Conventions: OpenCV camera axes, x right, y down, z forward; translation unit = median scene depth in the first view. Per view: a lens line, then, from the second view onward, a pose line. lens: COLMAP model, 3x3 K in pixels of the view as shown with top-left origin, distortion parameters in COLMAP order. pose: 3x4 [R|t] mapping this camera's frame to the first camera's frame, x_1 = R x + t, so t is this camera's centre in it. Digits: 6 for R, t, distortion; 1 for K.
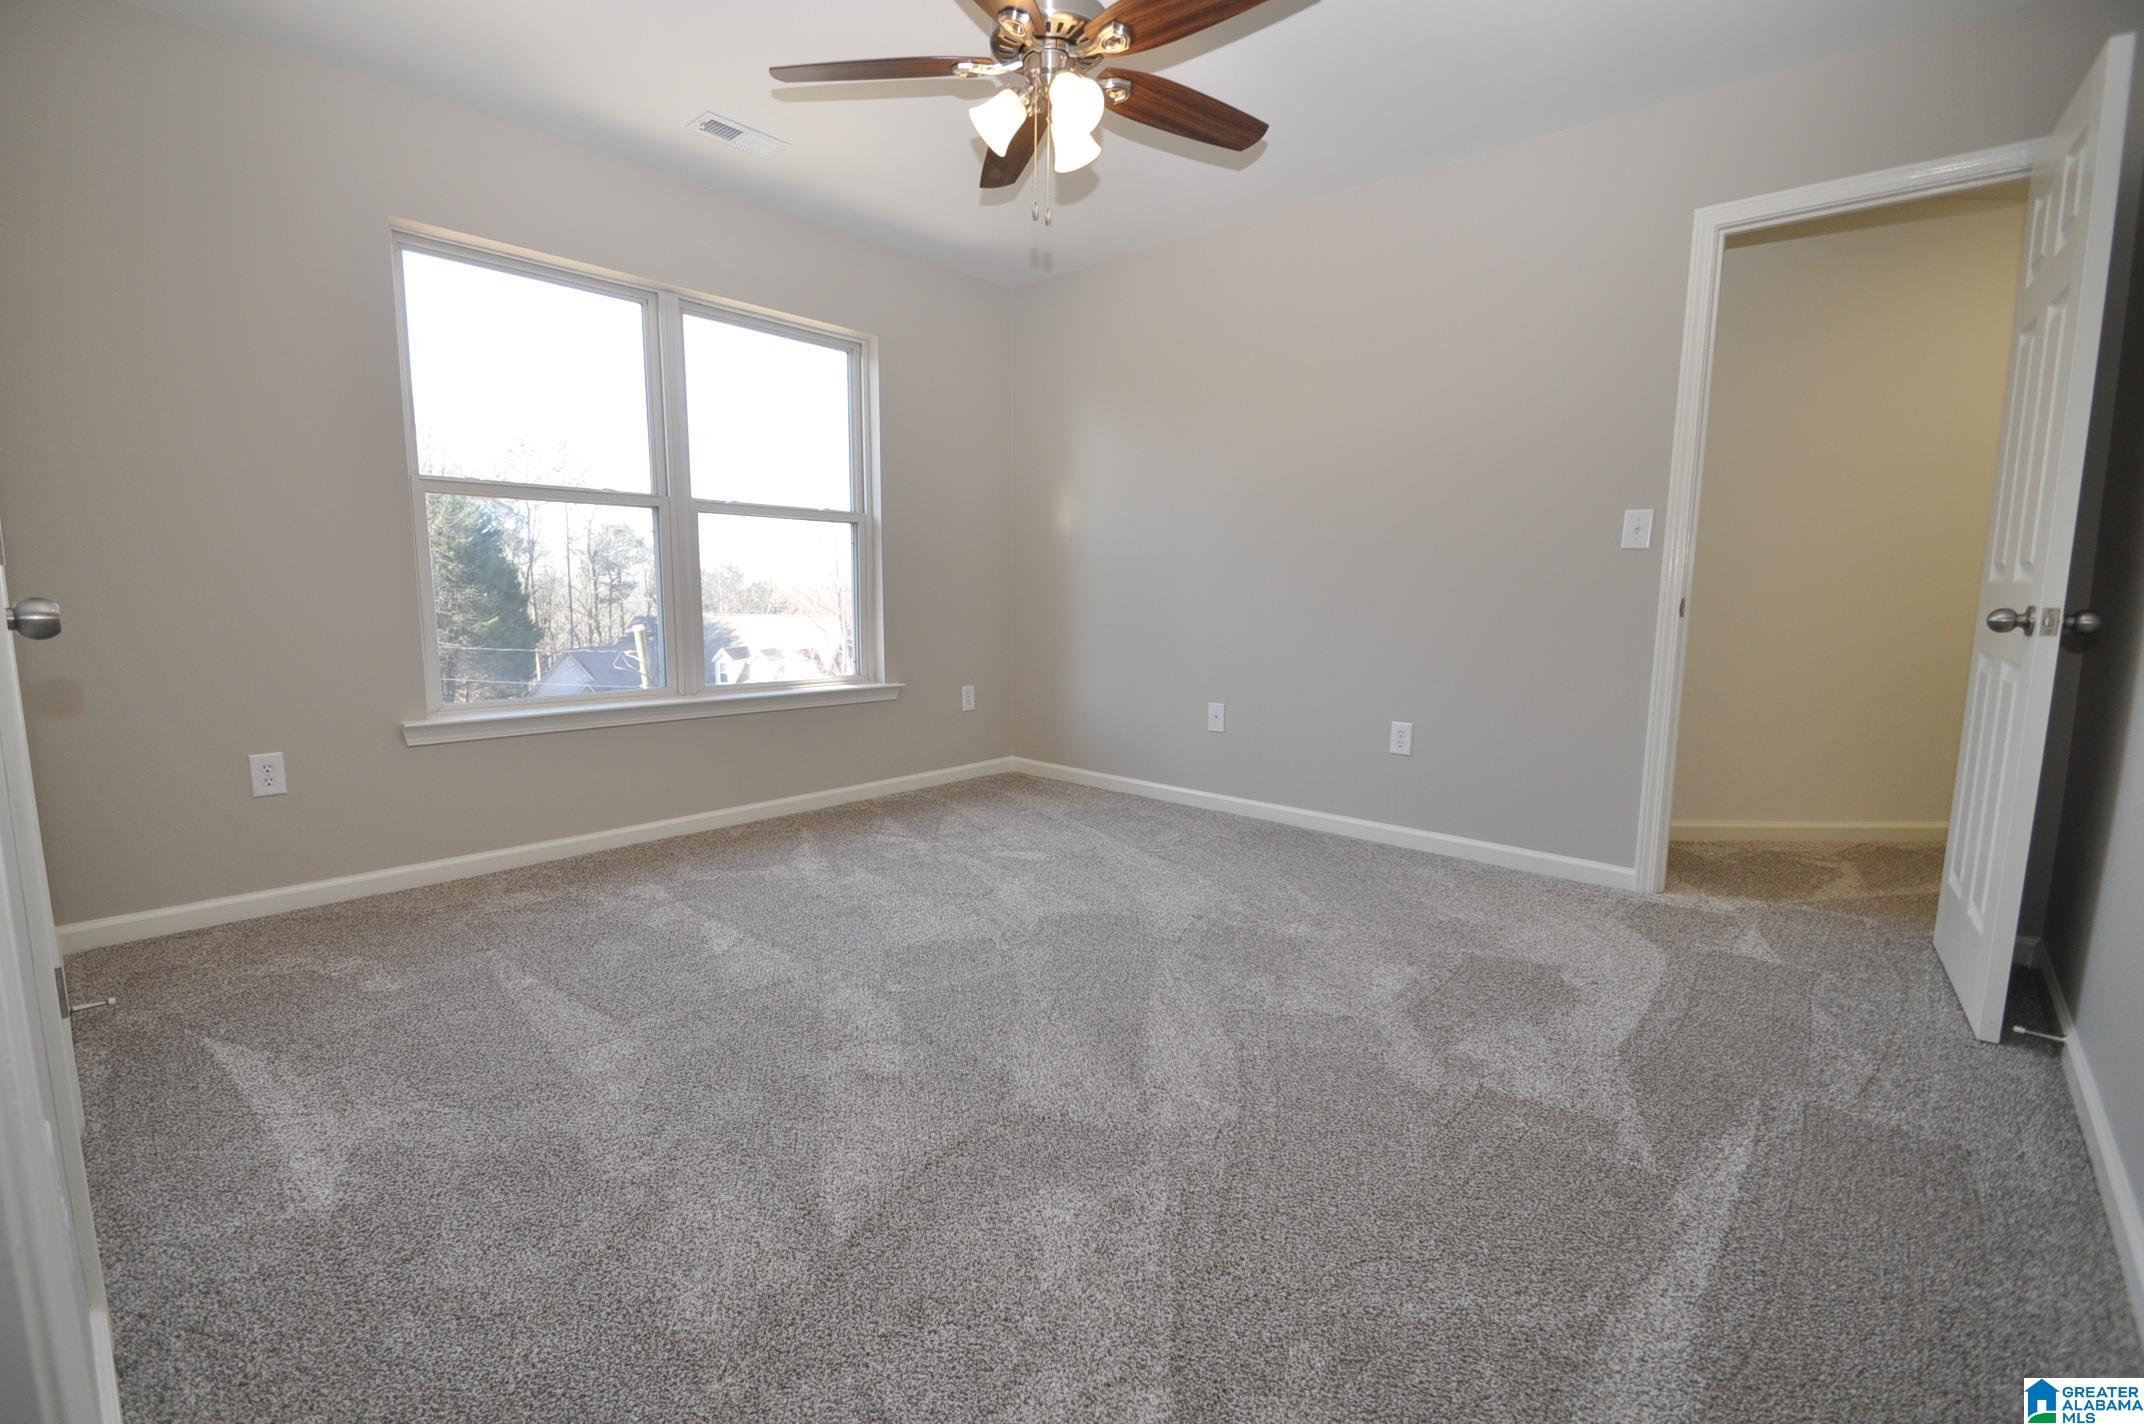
lens RADIAL K [[938.5, 0, 1072.0], [0, 938.5, 712.0], [0, 0, 1]] dist [-0.002462, -0.000724]
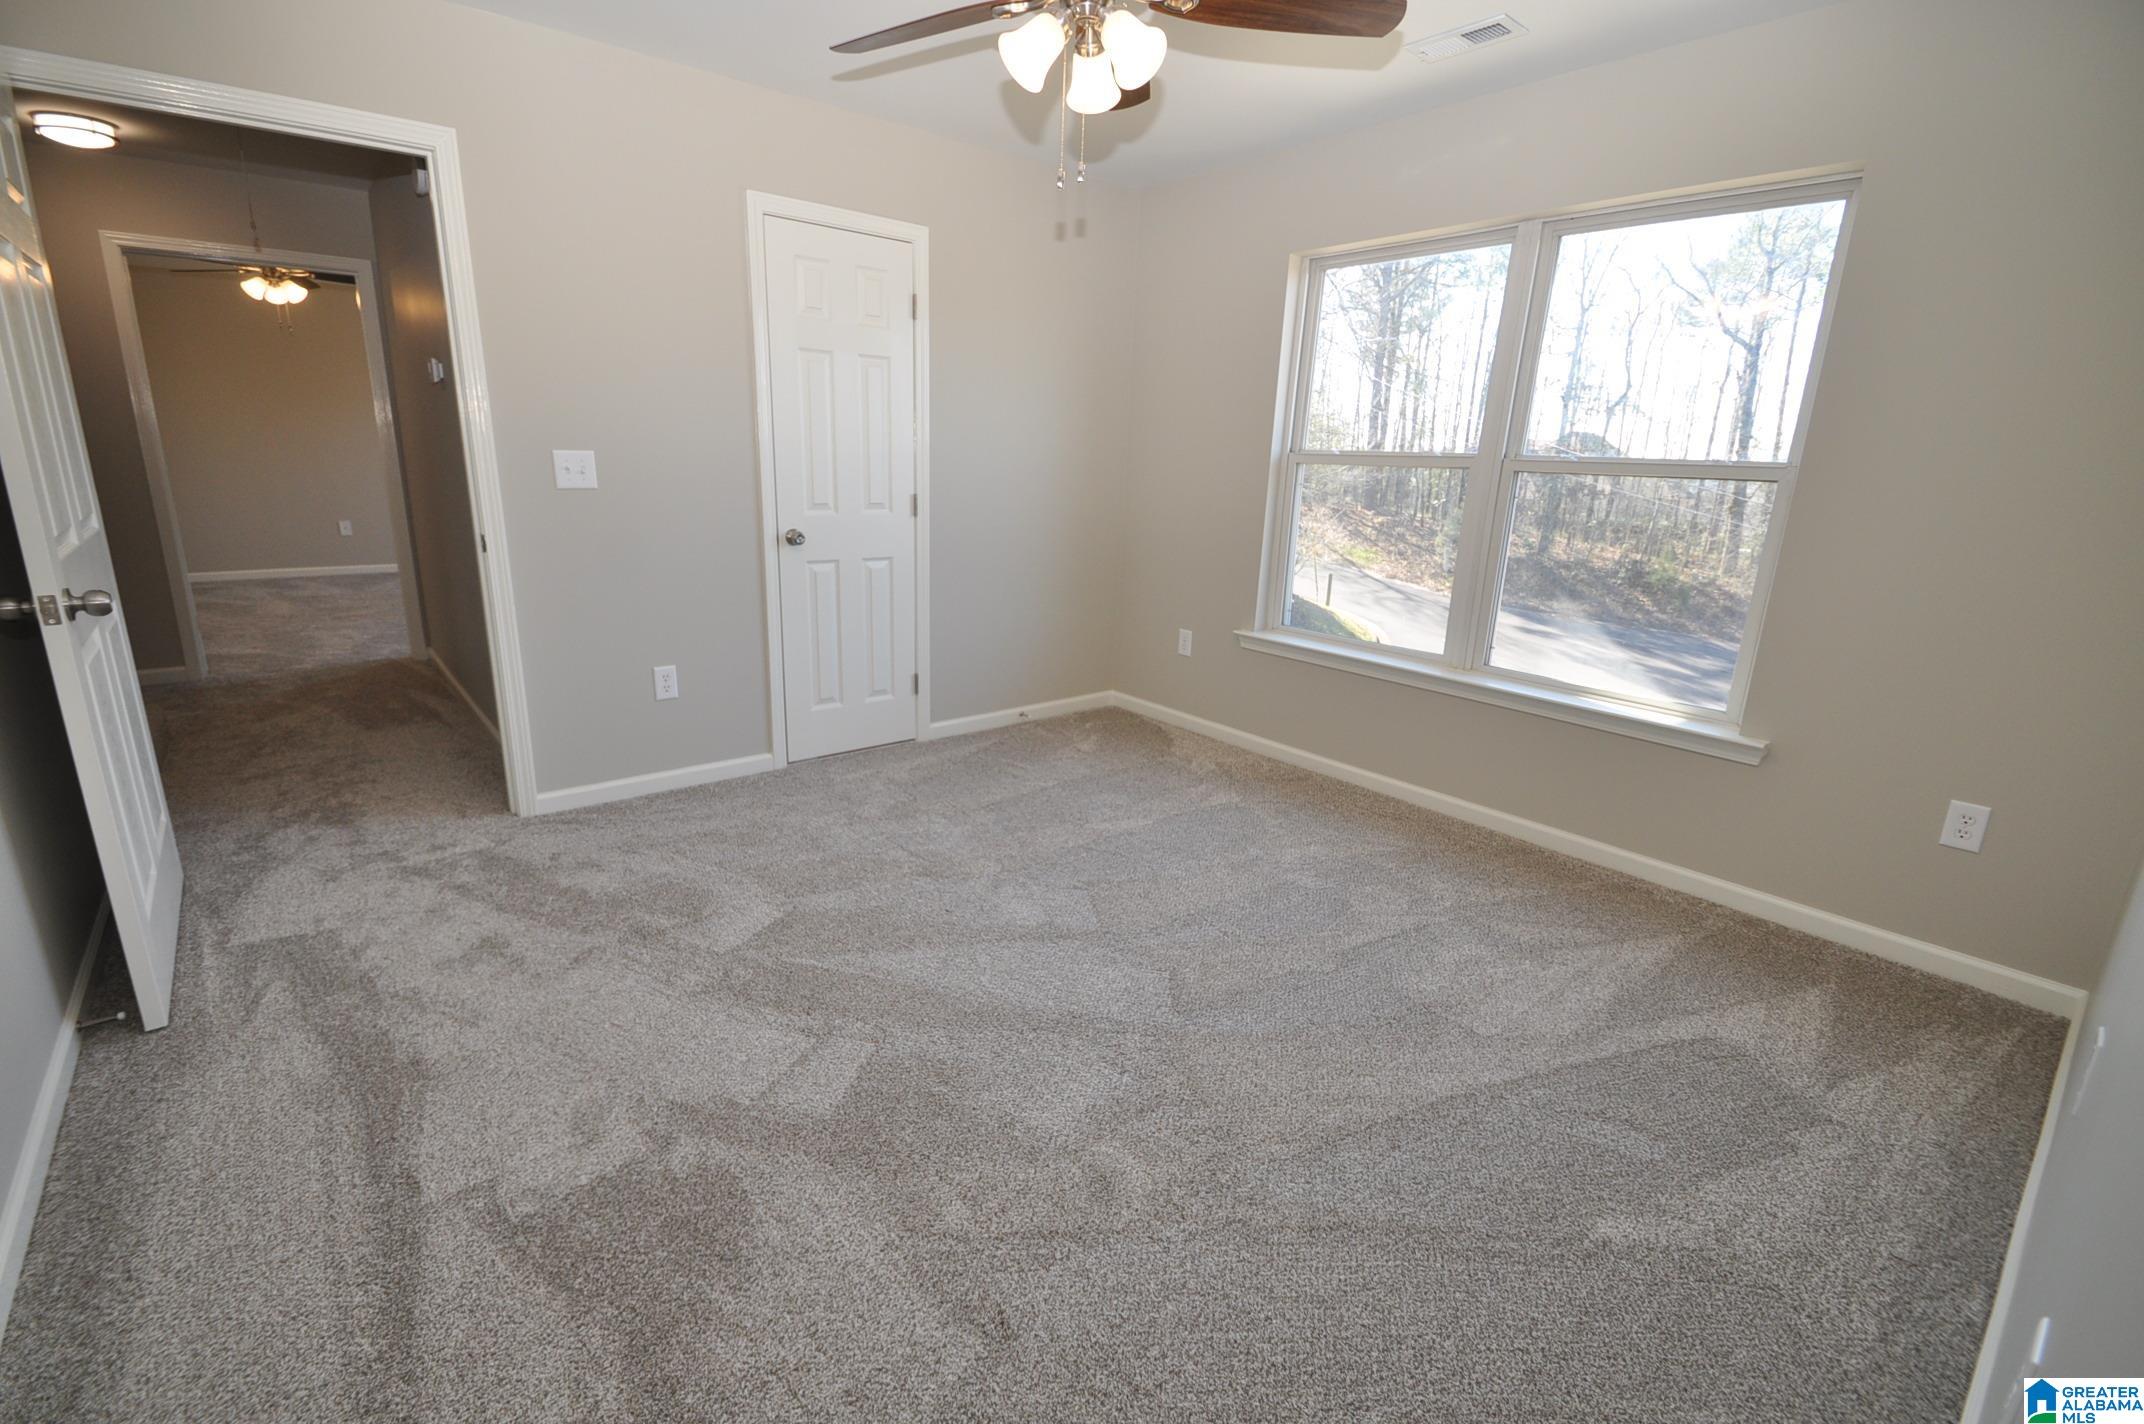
lens RADIAL K [[944.7, 0, 1064.2], [0, 944.7, 724.2], [0, 0, 1]] dist [0.001132, -0.000055]
pose [[-0.156543, 0.258848, -0.953149, 0.612224], [-0.169307, 0.943729, 0.284096, -0.179301], [0.973052, 0.205848, -0.103910, 0.768986]]
